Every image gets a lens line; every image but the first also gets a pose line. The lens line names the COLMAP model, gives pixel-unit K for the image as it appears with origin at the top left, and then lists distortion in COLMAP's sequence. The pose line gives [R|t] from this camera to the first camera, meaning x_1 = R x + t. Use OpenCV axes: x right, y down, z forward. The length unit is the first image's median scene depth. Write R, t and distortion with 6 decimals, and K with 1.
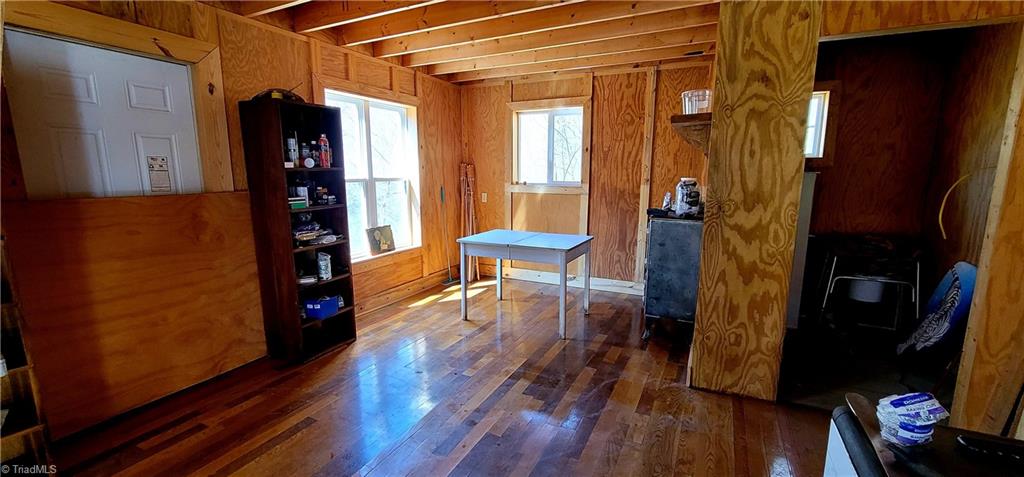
lens RADIAL K [[418.0, 0, 508.8], [0, 418.0, 243.4], [0, 0, 1]] dist [-0.008846, 0.002365]
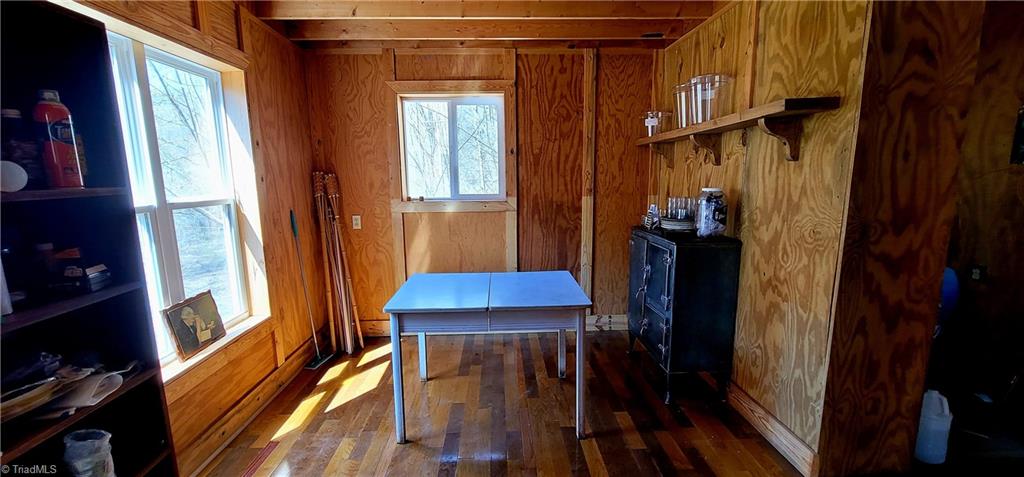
lens RADIAL K [[418.0, 0, 508.8], [0, 418.0, 243.4], [0, 0, 1]] dist [-0.008846, 0.002365]
pose [[0.878264, -0.090339, 0.469566, -0.193055], [0.096733, 0.995254, 0.010549, -0.071355], [-0.468290, 0.036158, 0.882835, 0.358149]]
